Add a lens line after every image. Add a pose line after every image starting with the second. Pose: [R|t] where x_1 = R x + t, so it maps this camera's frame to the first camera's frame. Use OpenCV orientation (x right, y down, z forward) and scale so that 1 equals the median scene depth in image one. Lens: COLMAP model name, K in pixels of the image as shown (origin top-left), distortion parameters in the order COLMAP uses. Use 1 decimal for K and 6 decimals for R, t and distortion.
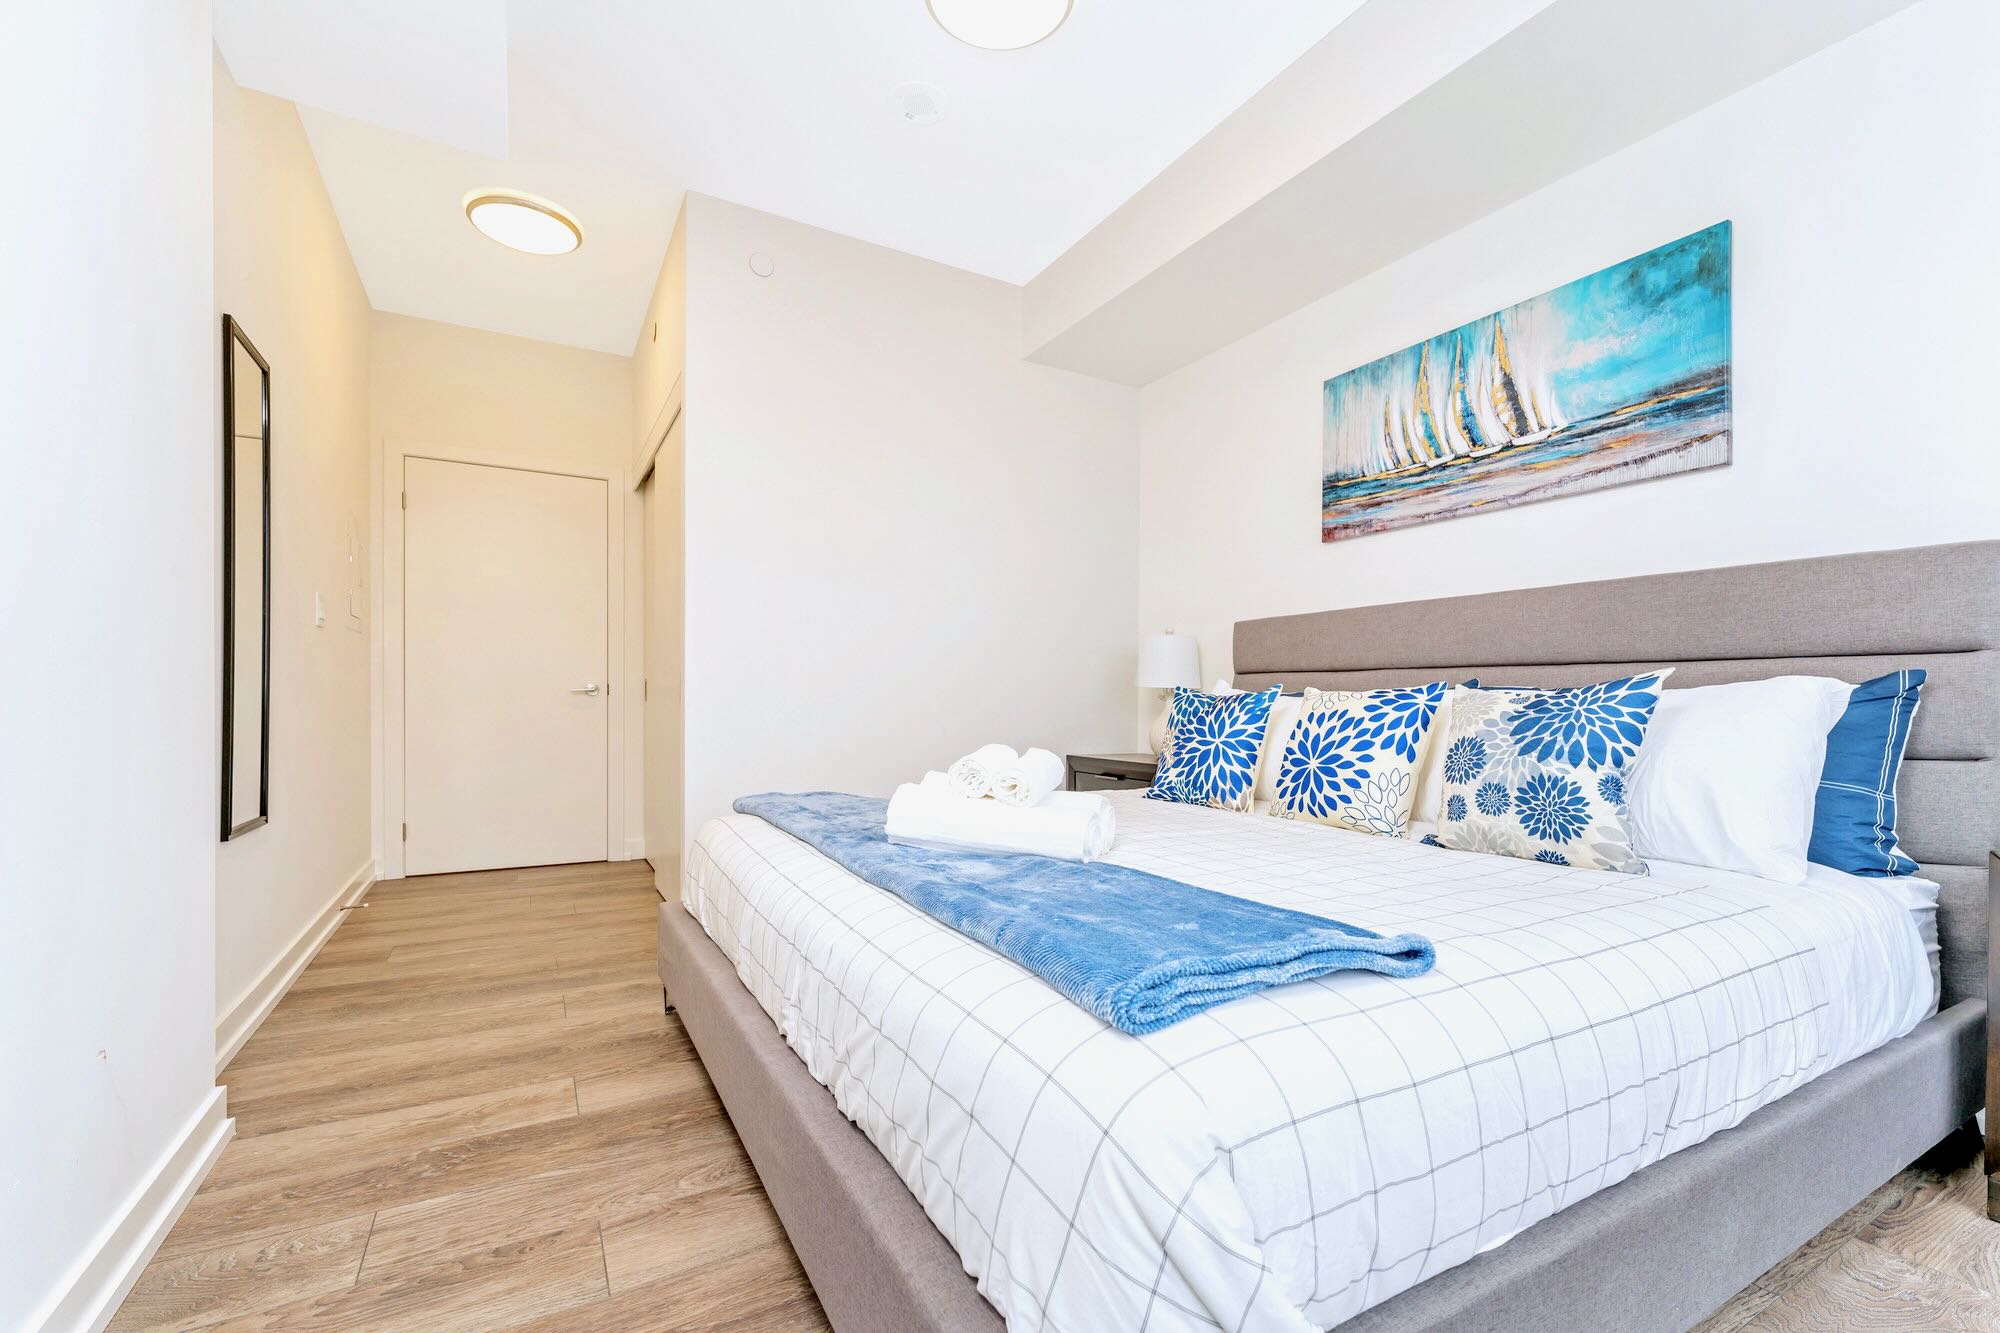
lens RADIAL K [[843.3, 0, 1005.1], [0, 843.3, 685.0], [0, 0, 1]] dist [-0.000253, -0.000006]
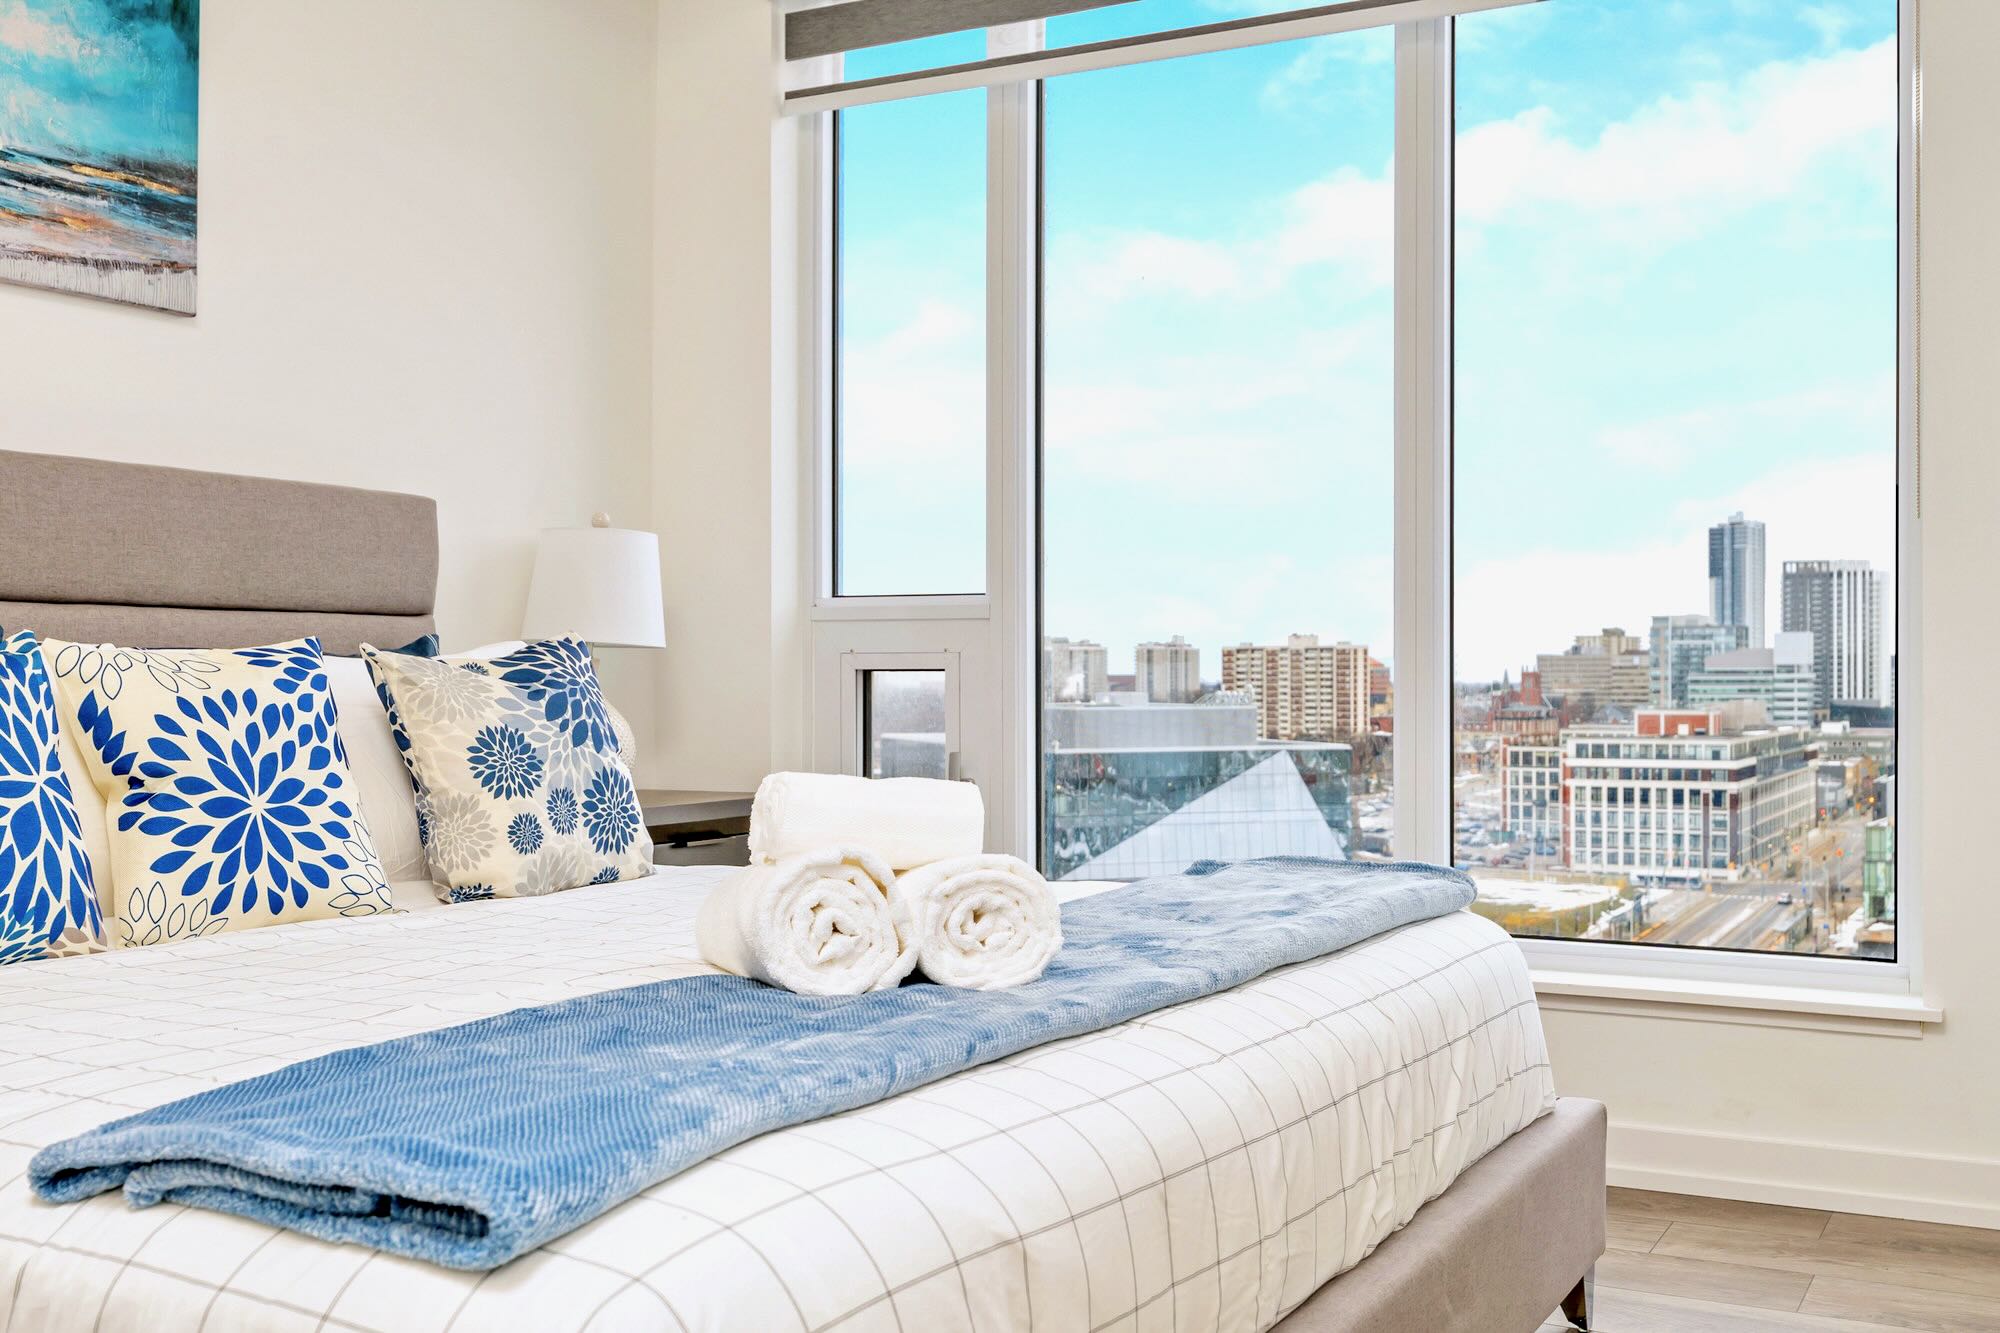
lens RADIAL K [[2018.6, 0, 1002.5], [0, 2018.6, 666.7], [0, 0, 1]] dist [-0.008667, 0.000000]
pose [[-0.527995, -0.003522, 0.849240, -0.818071], [-0.018711, 0.999797, -0.007487, 0.016709], [-0.849042, -0.019843, -0.527953, 1.246298]]
